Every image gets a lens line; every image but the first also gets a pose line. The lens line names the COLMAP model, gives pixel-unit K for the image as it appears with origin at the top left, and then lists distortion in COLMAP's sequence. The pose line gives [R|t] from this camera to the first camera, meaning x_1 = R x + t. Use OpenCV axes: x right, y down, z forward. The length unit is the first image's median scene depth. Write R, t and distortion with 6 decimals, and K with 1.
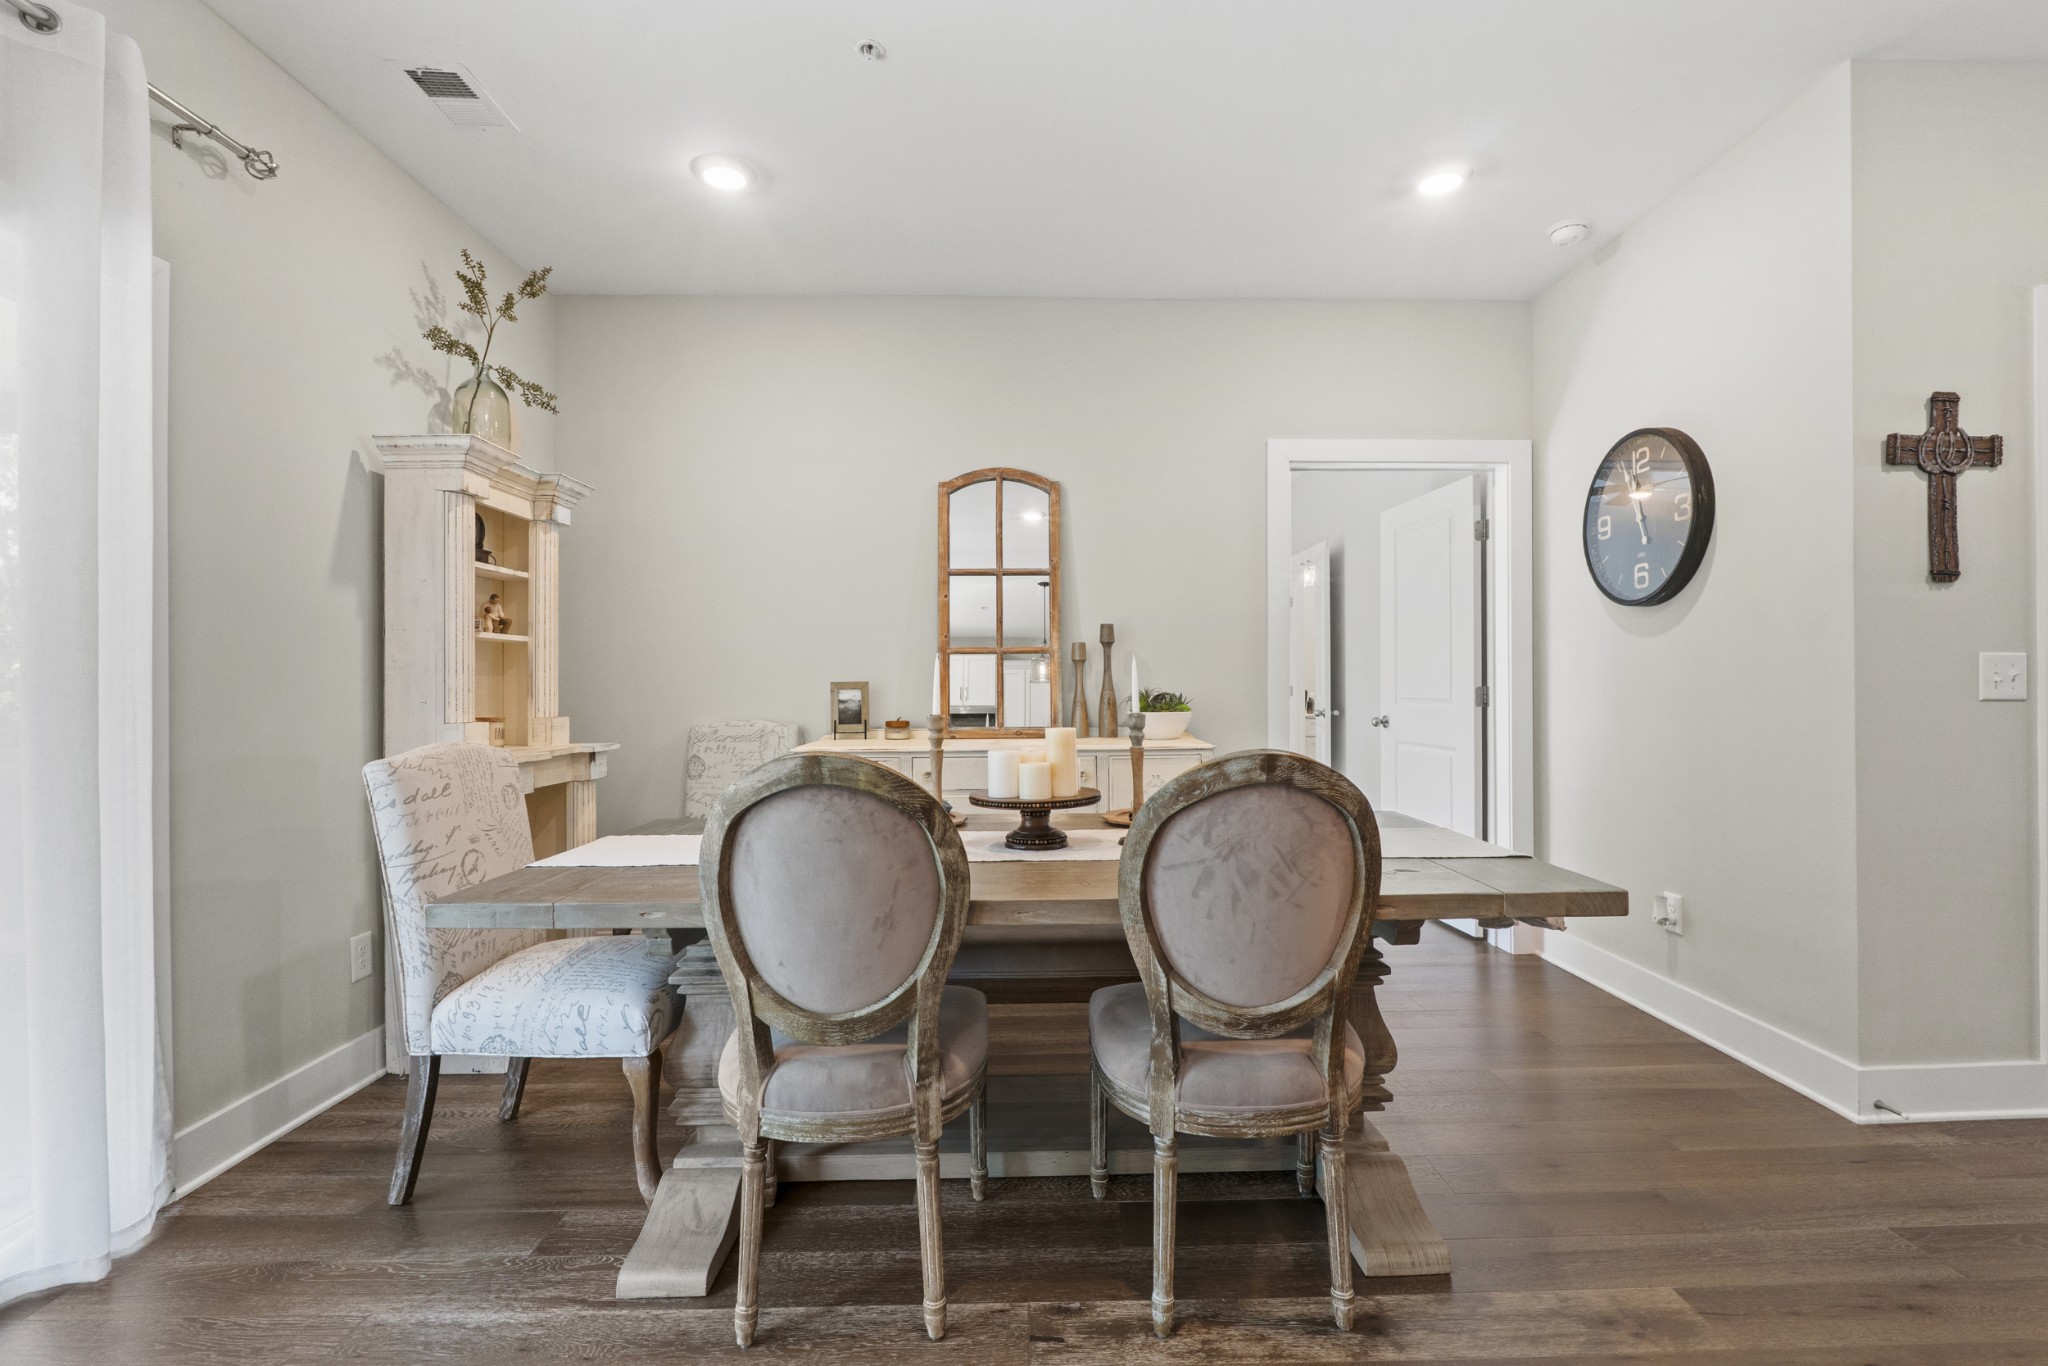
lens RADIAL K [[932.6, 0, 1038.6], [0, 932.6, 678.8], [0, 0, 1]] dist [-0.007901, 0.000094]
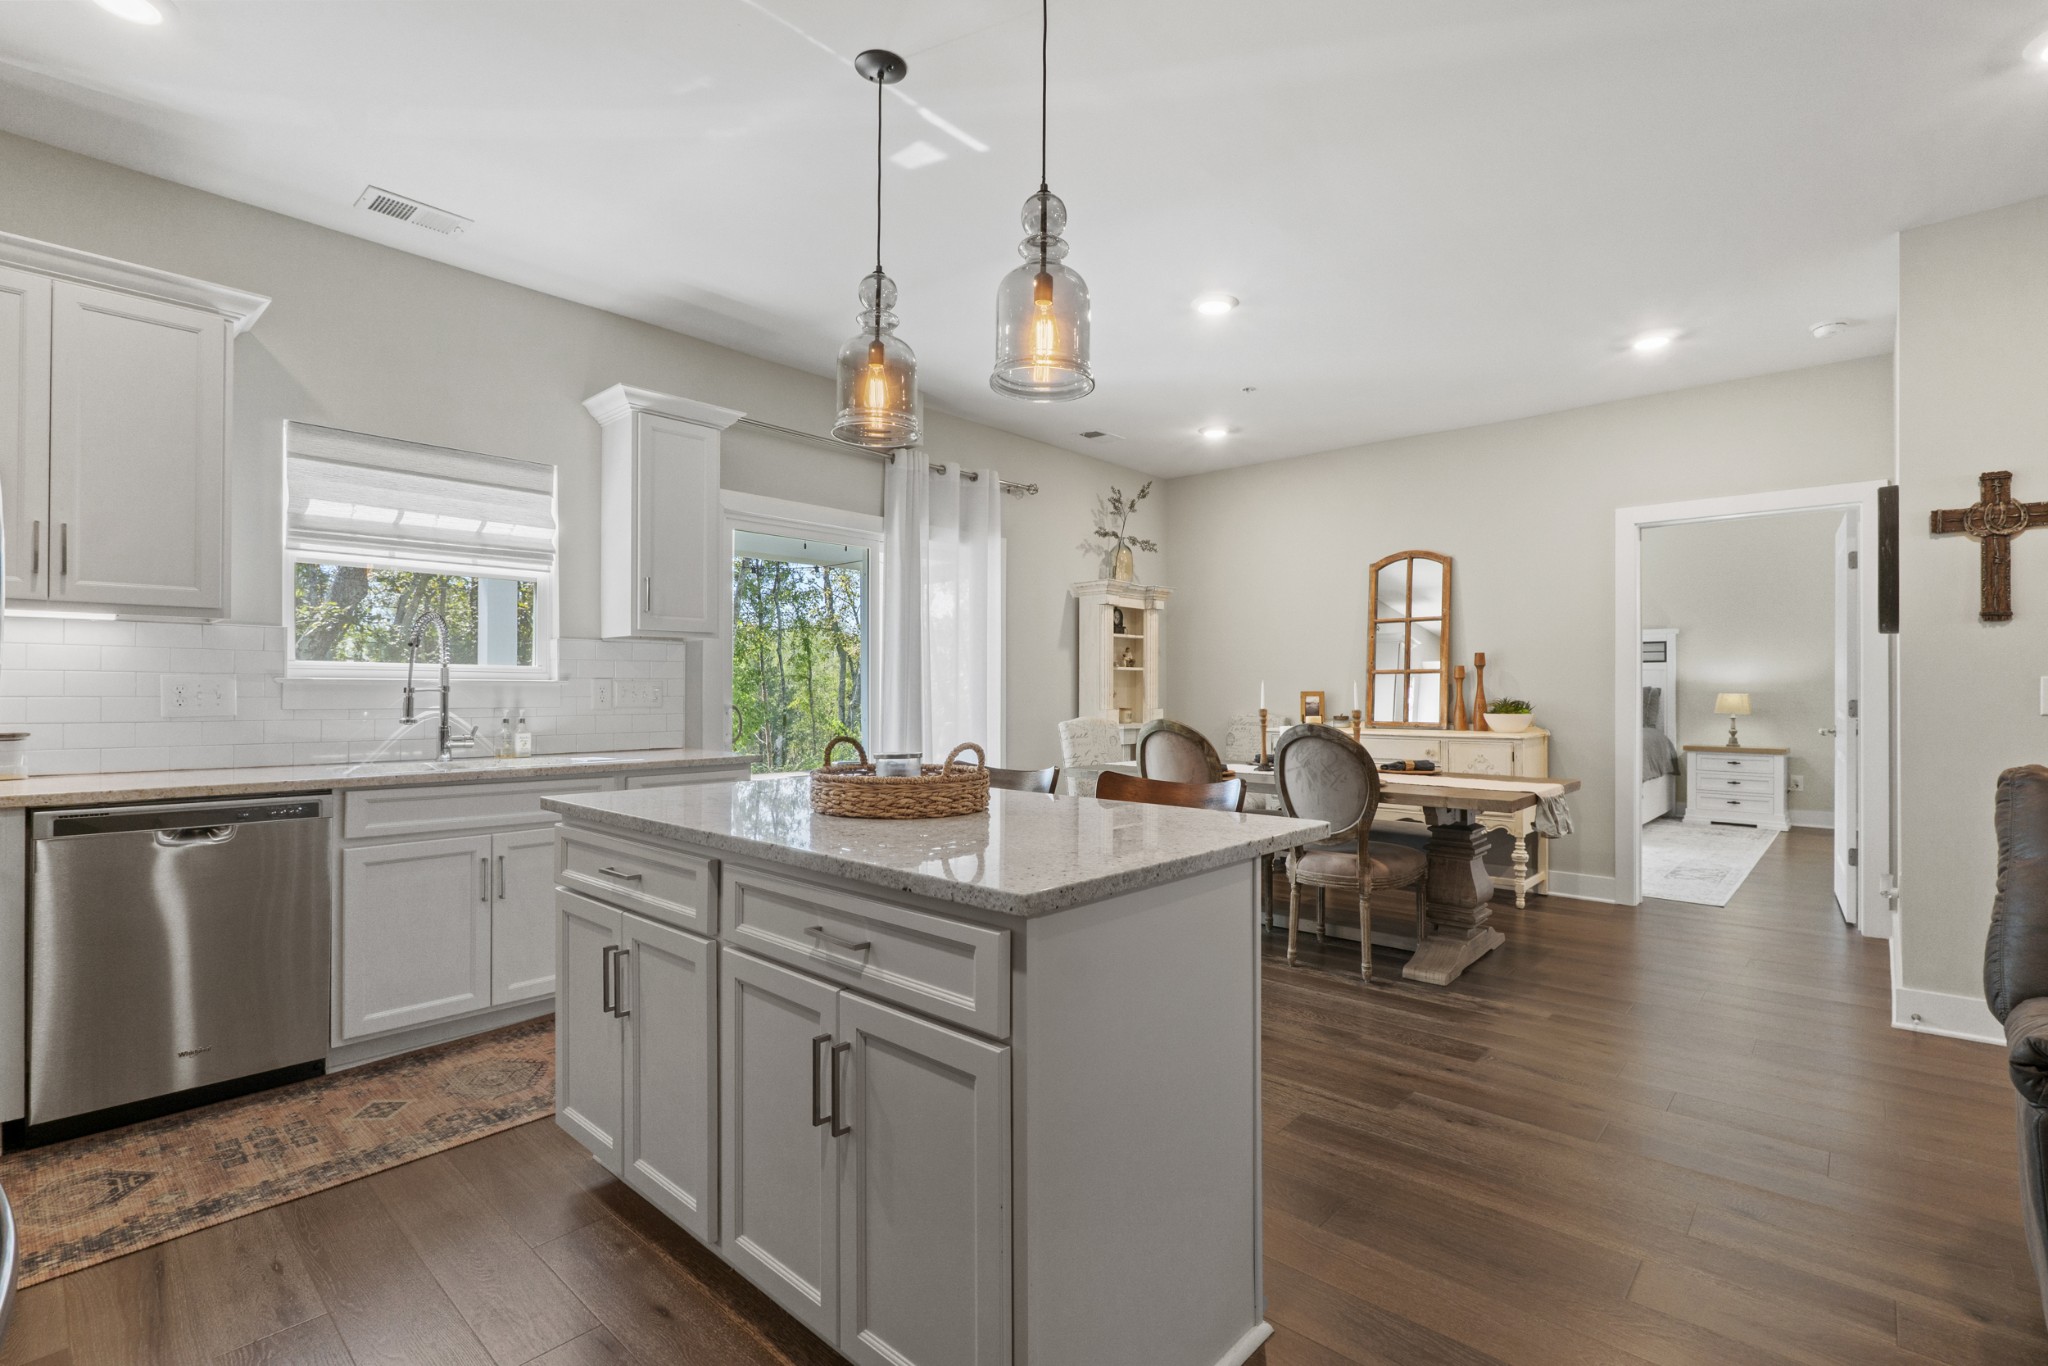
lens RADIAL K [[932.6, 0, 1038.4], [0, 932.6, 683.8], [0, 0, 1]] dist [-0.007901, 0.000094]
pose [[0.728316, 0.001753, -0.685239, 0.751640], [-0.000218, 0.999997, 0.002326, -0.018038], [0.685241, -0.001545, 0.728315, -0.696398]]
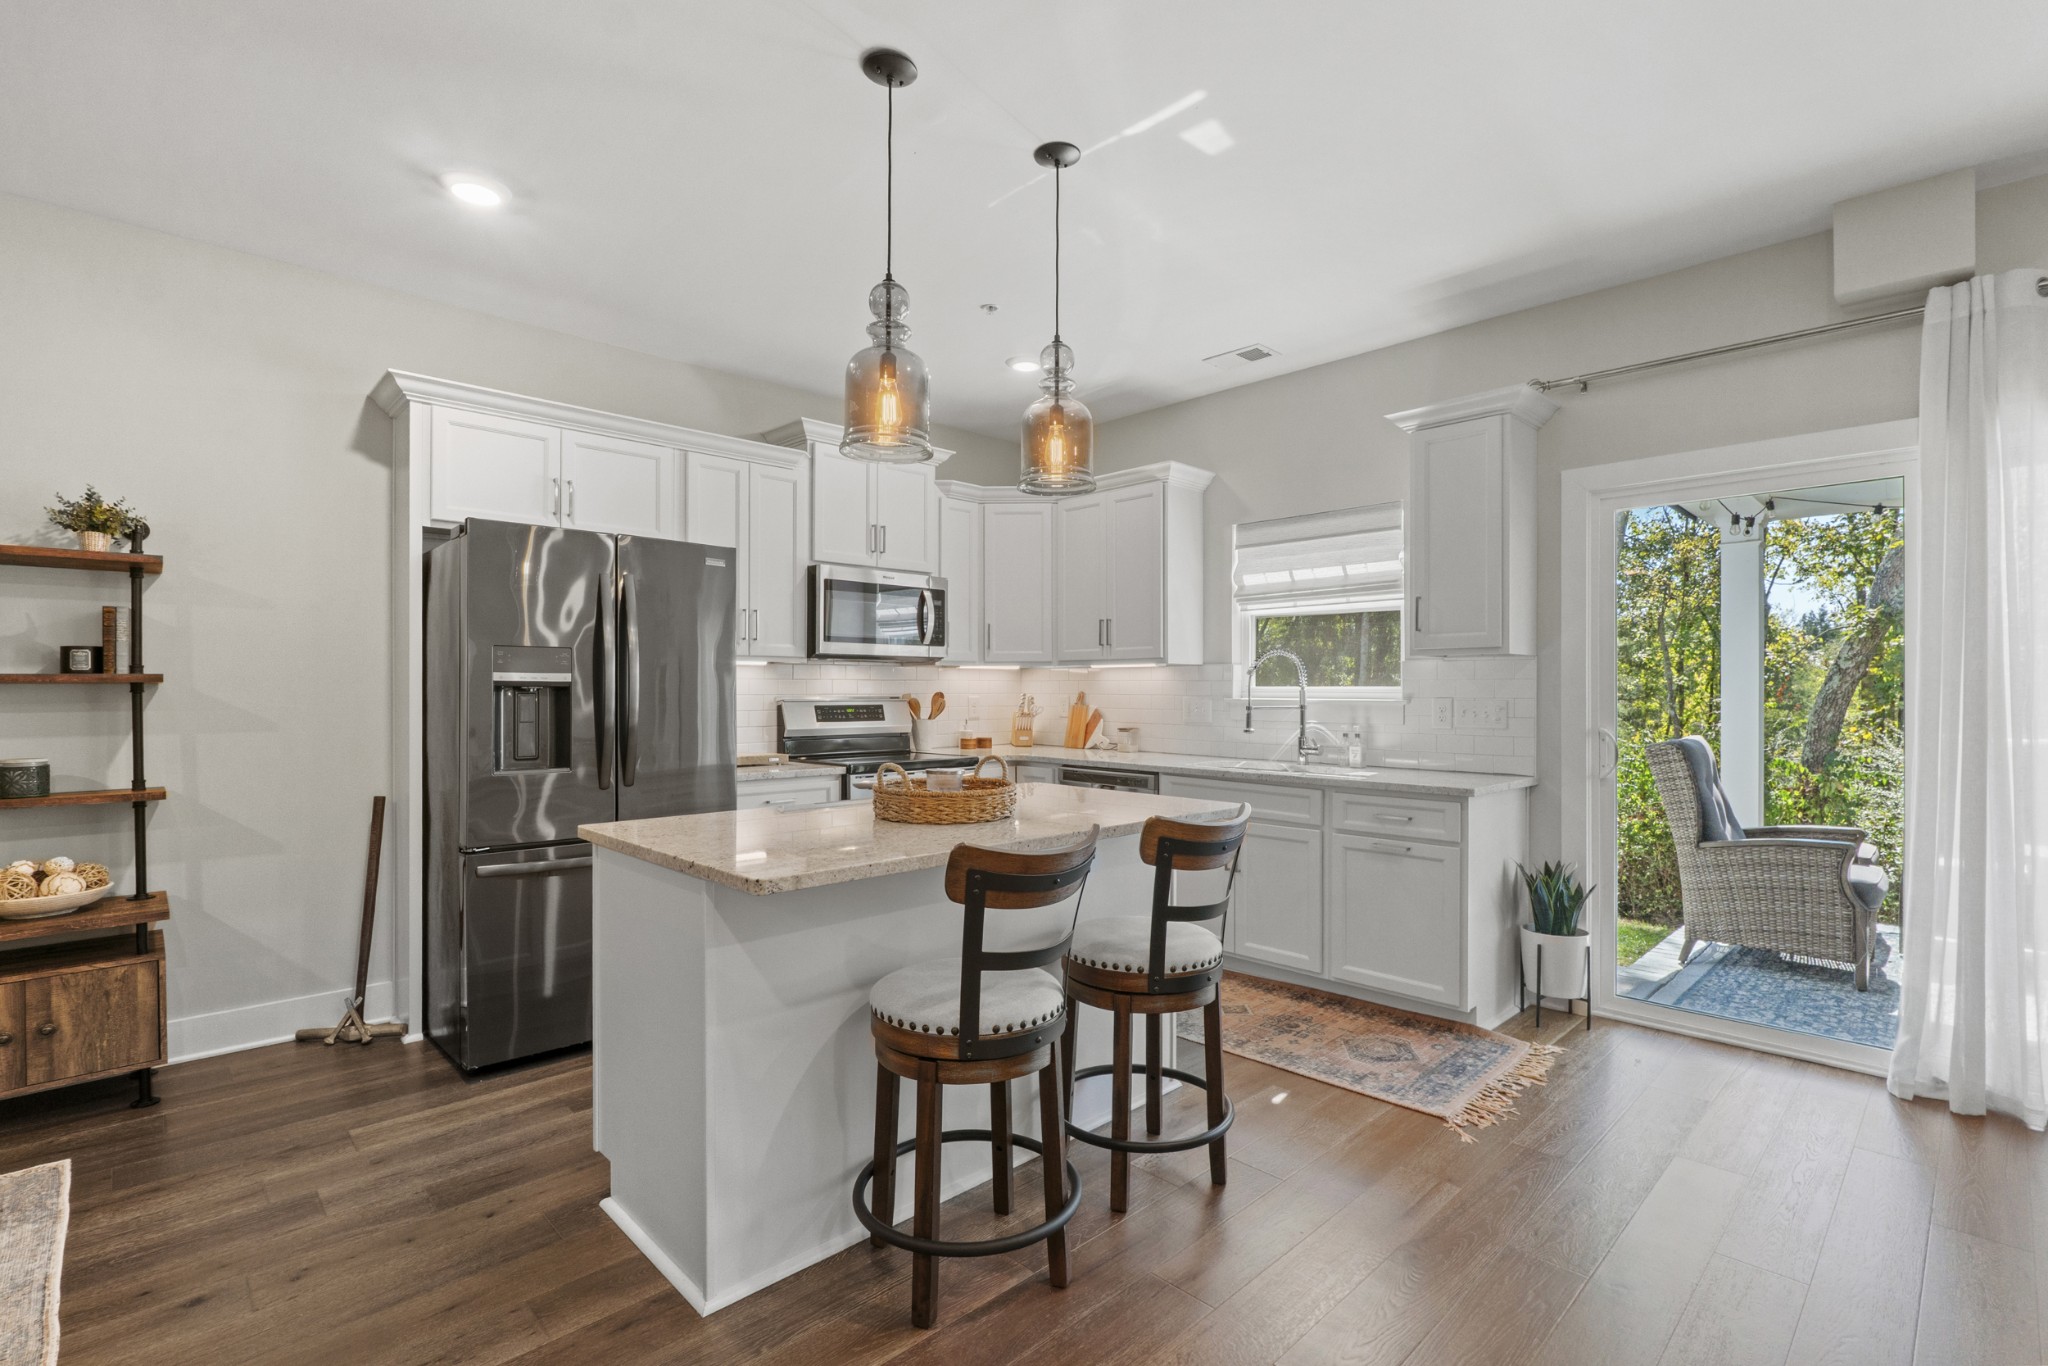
lens RADIAL K [[932.6, 0, 1037.0], [0, 932.6, 694.2], [0, 0, 1]] dist [-0.007901, 0.000094]
pose [[-0.733112, 0.006994, -0.680071, 0.722142], [0.007676, 0.999969, 0.002009, -0.036010], [0.680064, -0.003748, -0.733143, 0.472864]]
